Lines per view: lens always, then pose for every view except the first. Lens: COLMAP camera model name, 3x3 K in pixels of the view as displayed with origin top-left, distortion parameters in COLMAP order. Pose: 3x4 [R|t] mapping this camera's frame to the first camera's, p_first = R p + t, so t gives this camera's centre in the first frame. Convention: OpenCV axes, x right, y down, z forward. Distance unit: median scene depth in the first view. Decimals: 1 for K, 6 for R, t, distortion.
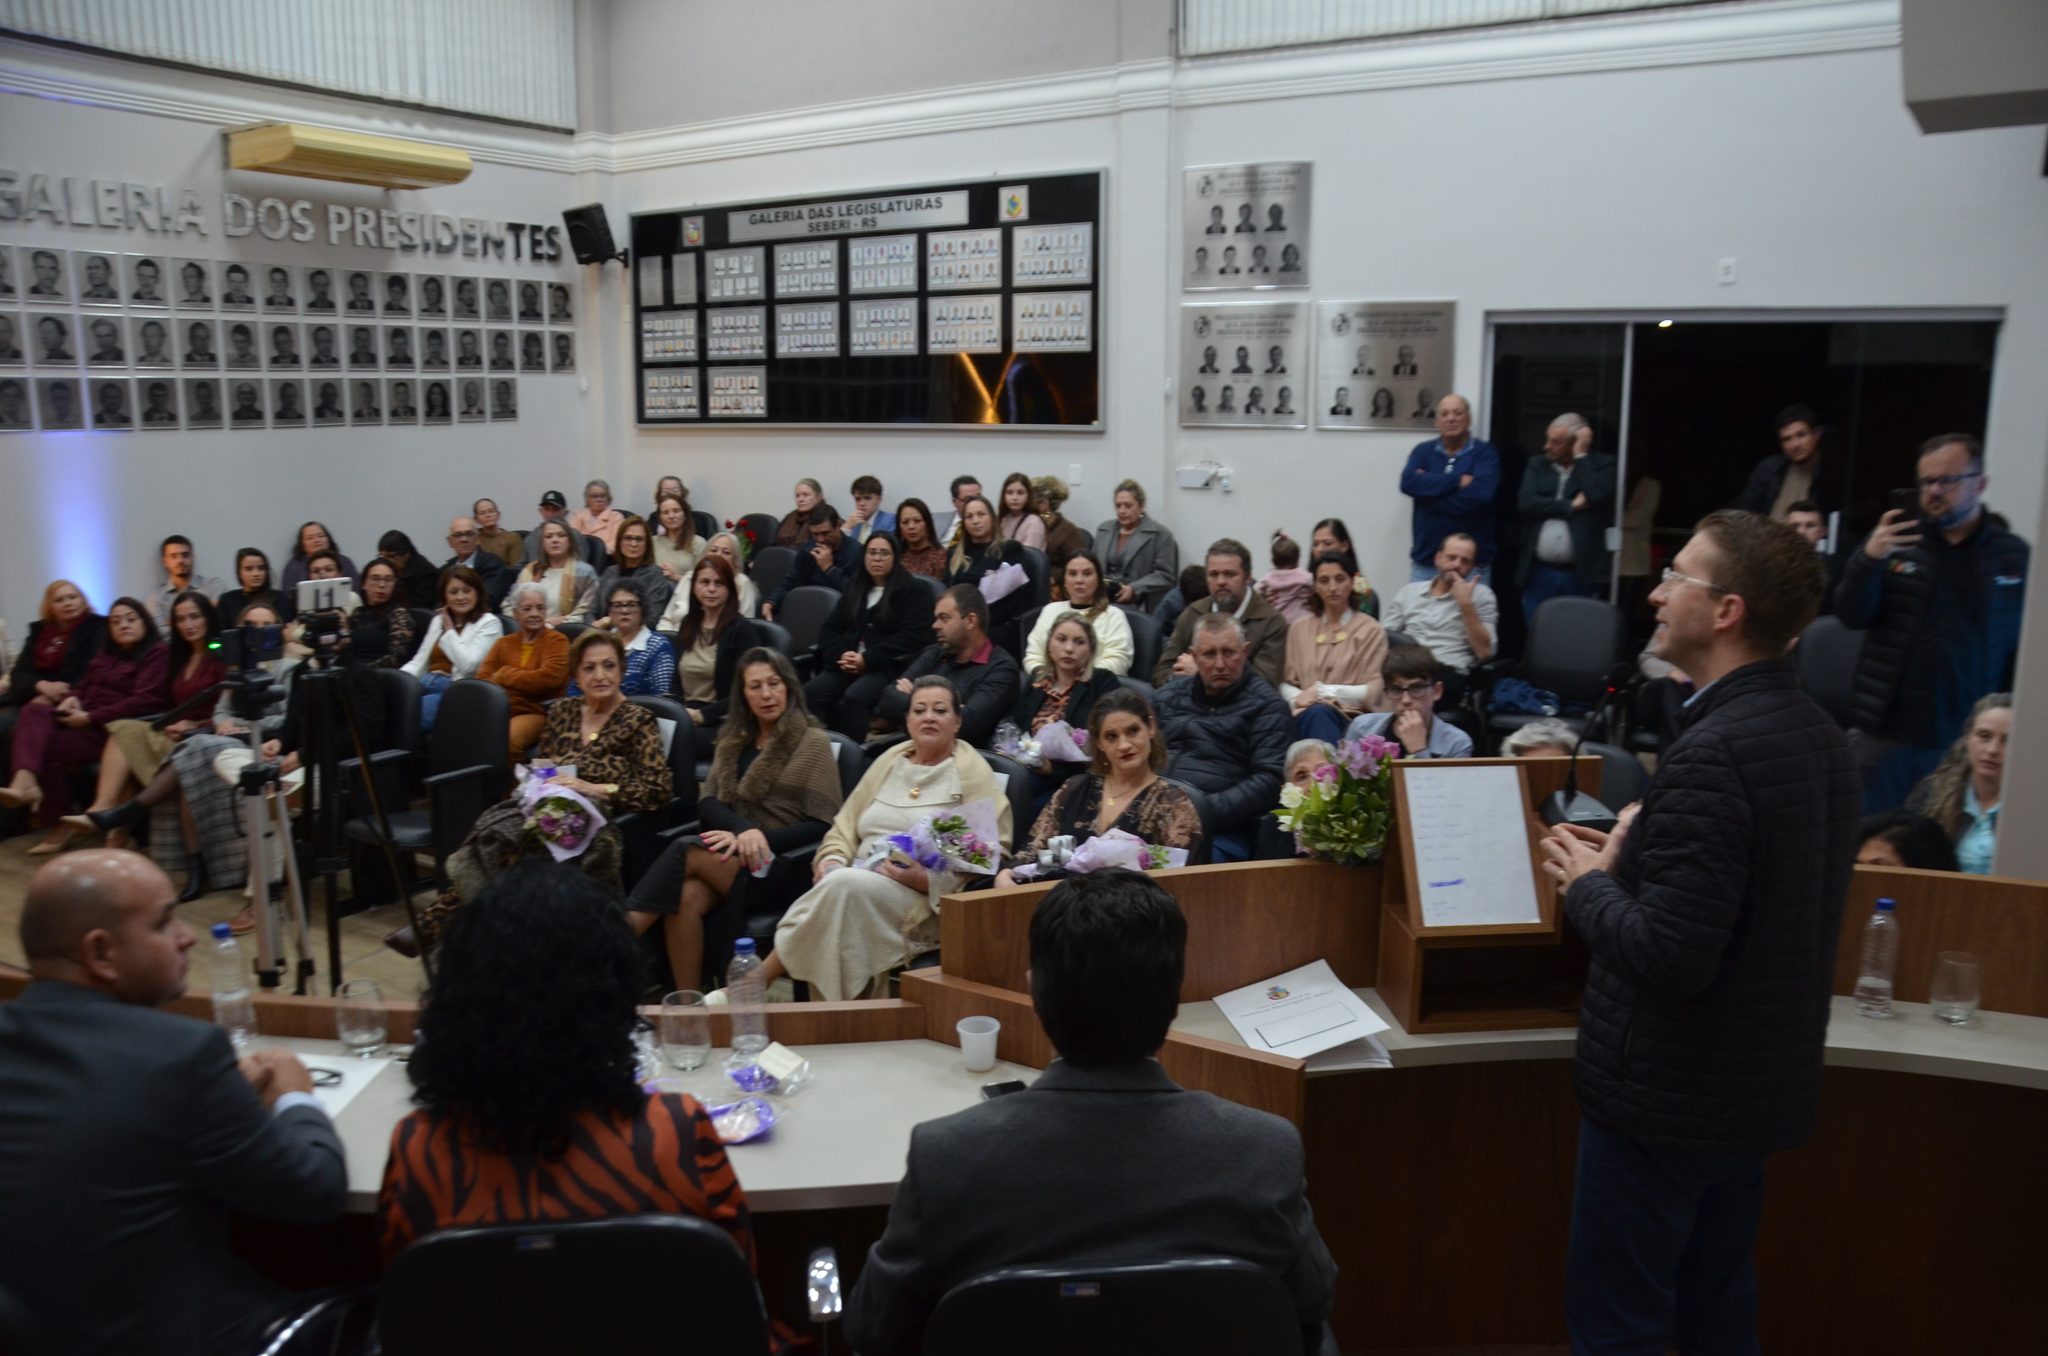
lens RADIAL K [[1590.6, 0, 1026.1], [0, 1590.6, 738.9], [0, 0, 1]] dist [-0.168425, 0.130312]
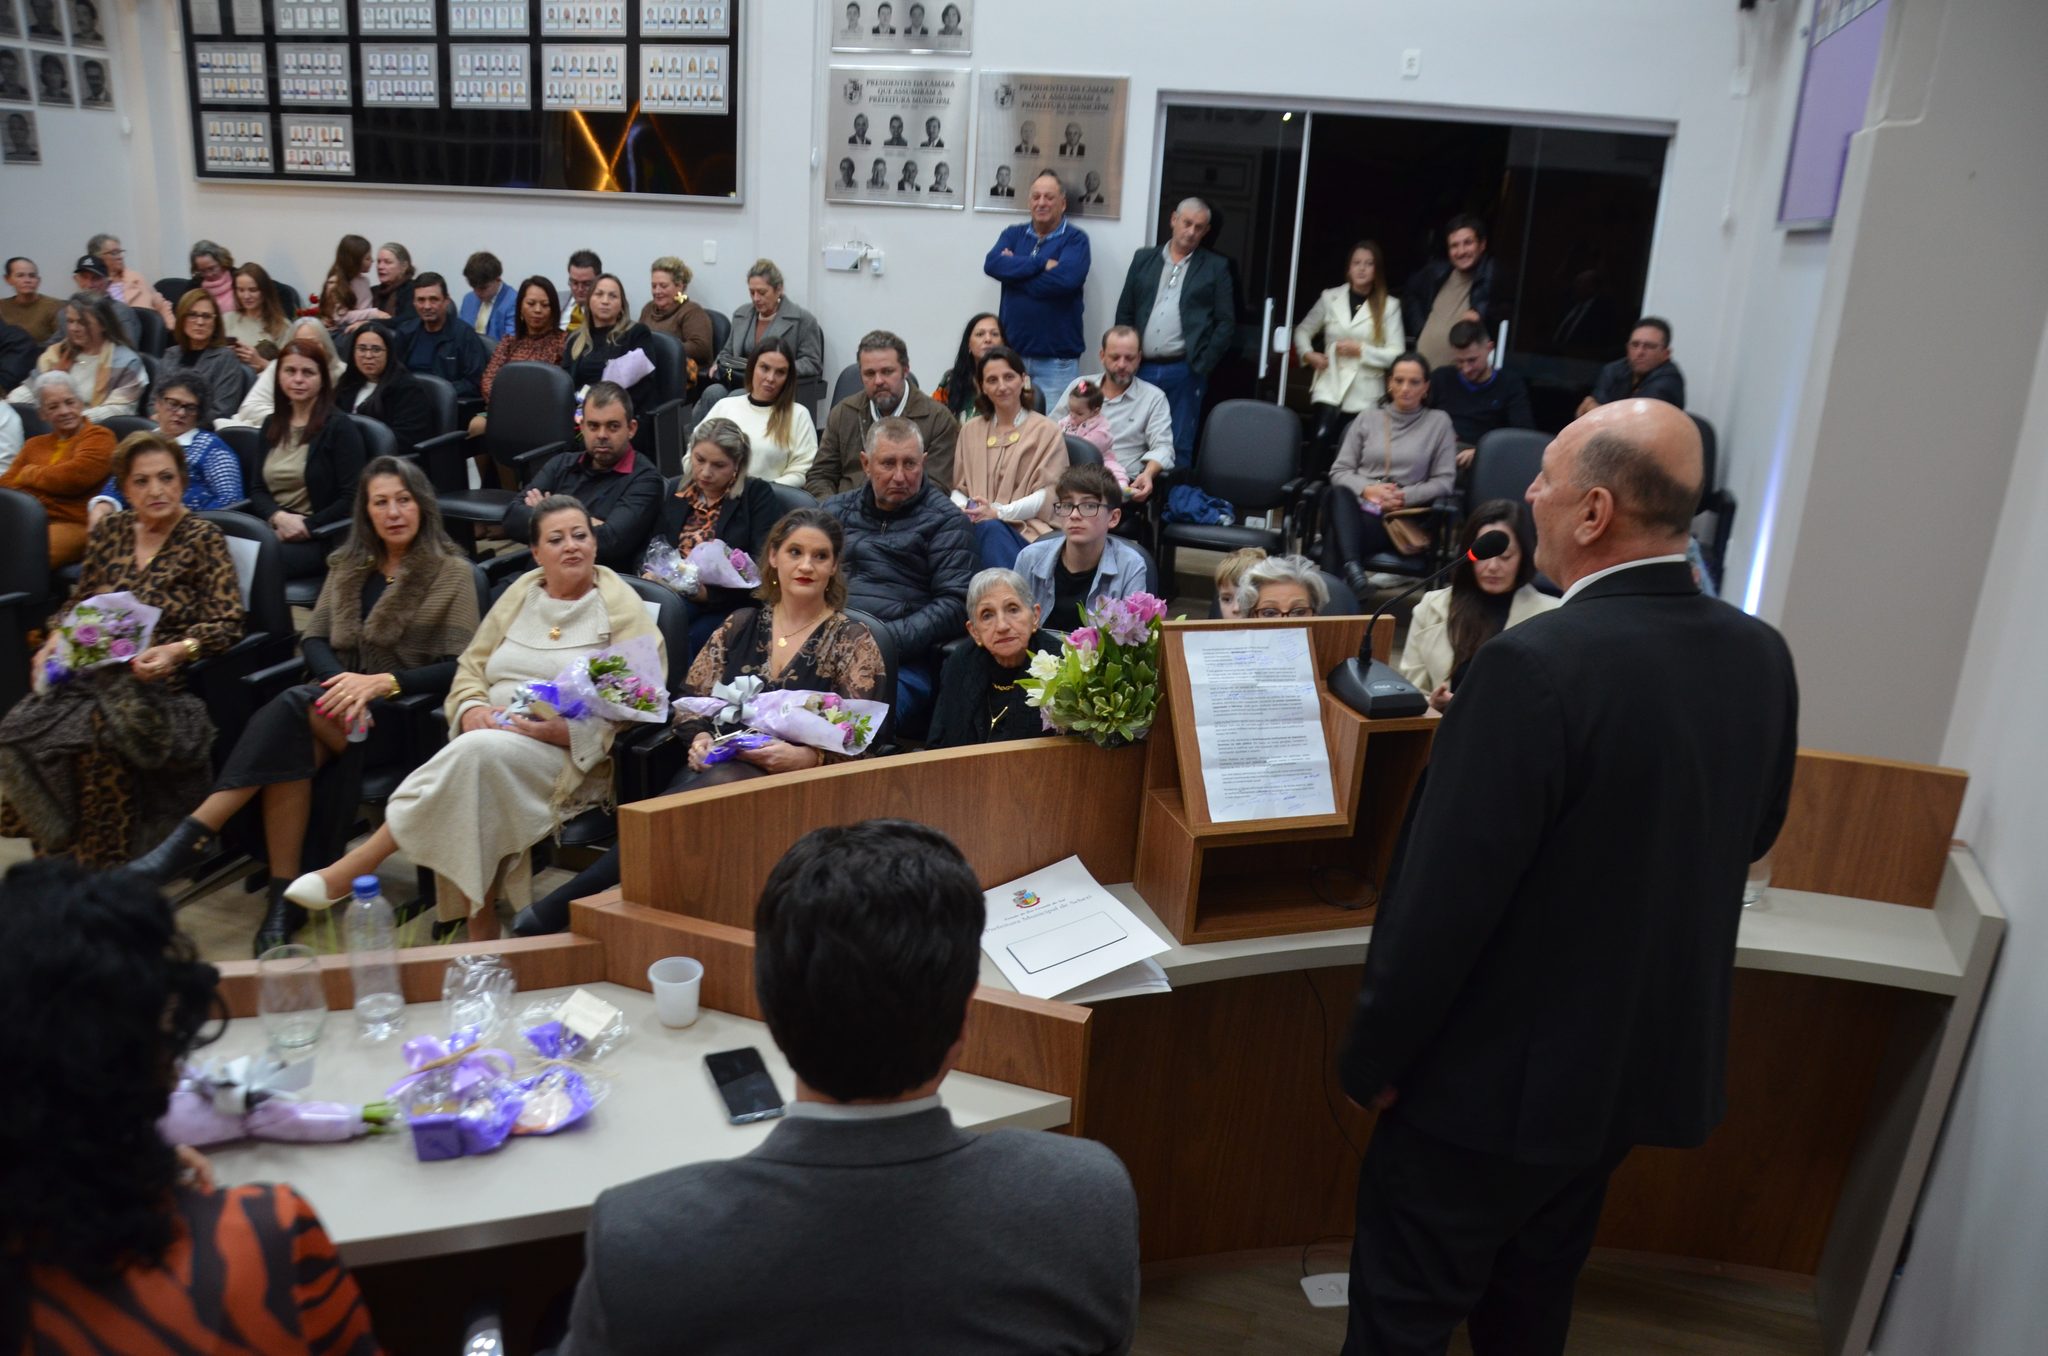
lens RADIAL K [[1591.1, 0, 1027.1], [0, 1591.1, 739.0], [0, 0, 1]] dist [-0.171695, 0.132281]
pose [[0.971174, -0.026739, 0.236867, -0.012217], [-0.005671, 0.990816, 0.135099, -0.012014], [-0.238304, -0.132548, 0.962103, 0.060602]]
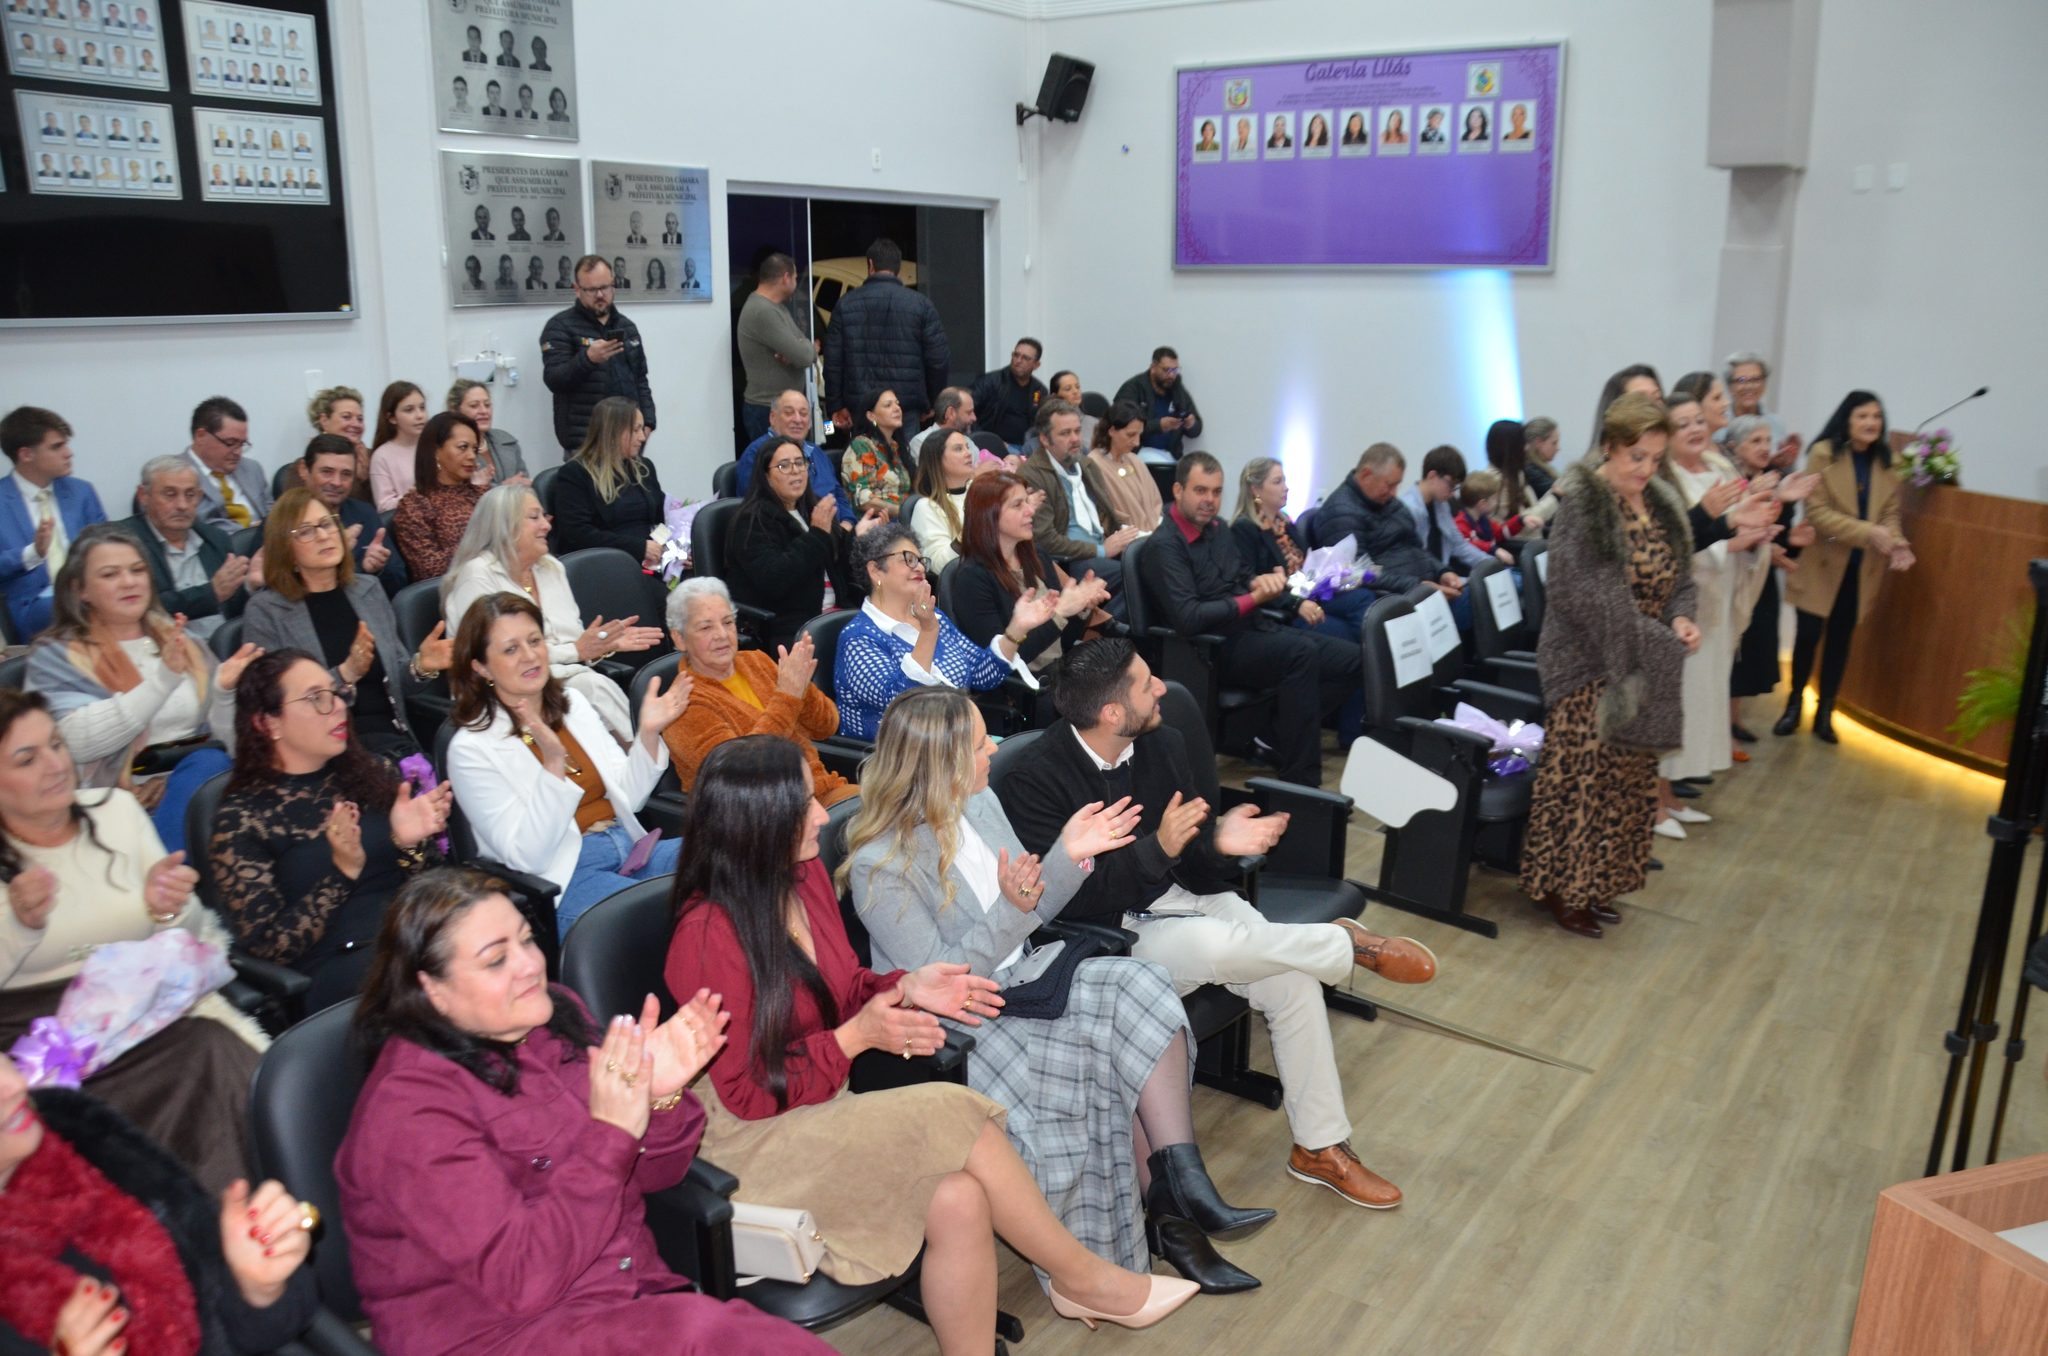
lens RADIAL K [[1555.6, 0, 1026.2], [0, 1555.6, 731.5], [0, 0, 1]] dist [-0.170501, 0.129340]
pose [[0.056711, -0.270963, 0.960918, -0.664496], [0.211776, 0.943830, 0.253646, -0.130422], [-0.975672, 0.189114, 0.110908, 0.686040]]
